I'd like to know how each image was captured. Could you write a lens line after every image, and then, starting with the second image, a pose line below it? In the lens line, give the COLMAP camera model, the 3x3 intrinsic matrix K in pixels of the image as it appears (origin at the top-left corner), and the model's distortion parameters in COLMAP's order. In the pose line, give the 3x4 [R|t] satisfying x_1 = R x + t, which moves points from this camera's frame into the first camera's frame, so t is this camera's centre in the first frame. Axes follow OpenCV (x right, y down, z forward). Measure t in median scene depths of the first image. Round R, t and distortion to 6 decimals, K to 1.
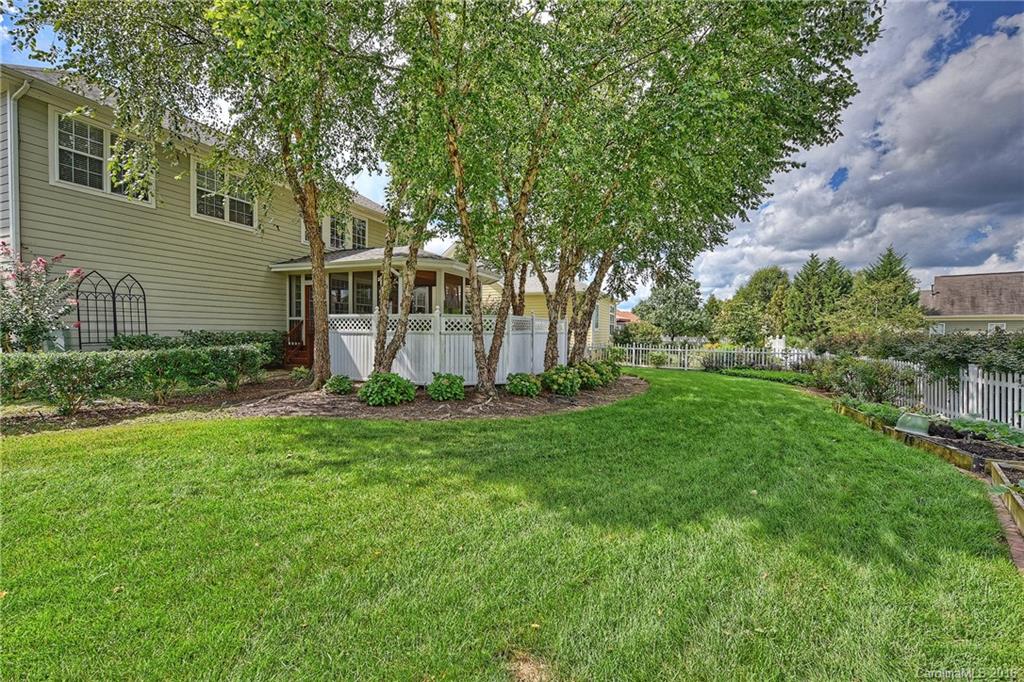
lens RADIAL K [[440.2, 0, 512.1], [0, 440.2, 336.5], [0, 0, 1]] dist [-0.002839, -0.000321]
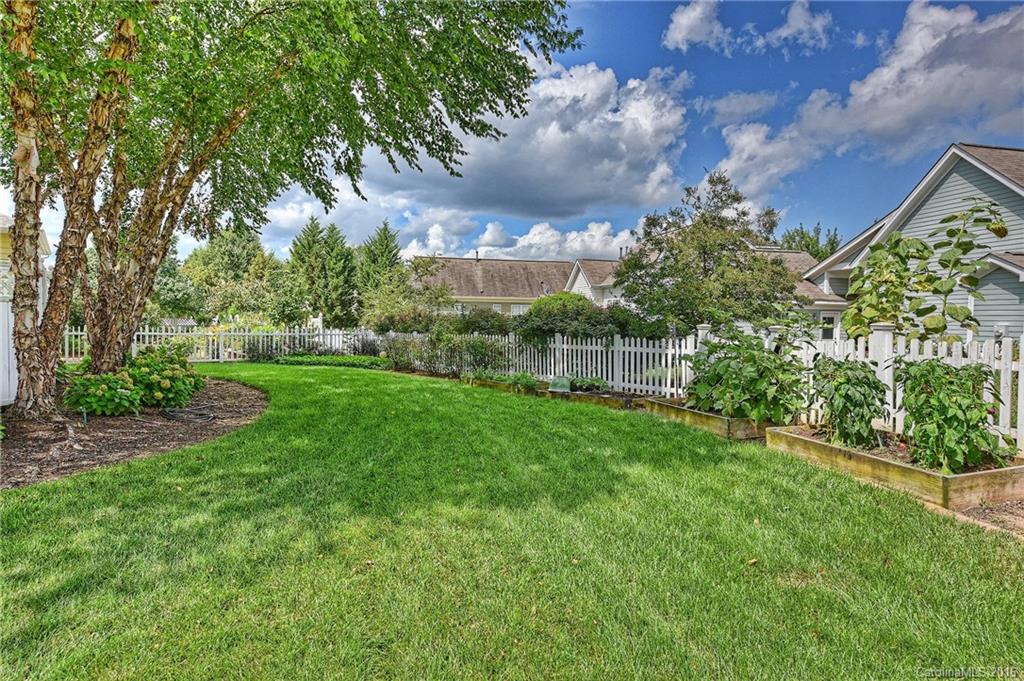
lens RADIAL K [[625.3, 0, 513.2], [0, 625.3, 337.1], [0, 0, 1]] dist [-0.006762, -0.001244]
pose [[0.510015, -0.027783, 0.859717, -0.273680], [0.004763, 0.999554, 0.029476, 0.012433], [-0.860152, -0.010939, 0.509920, 0.131666]]
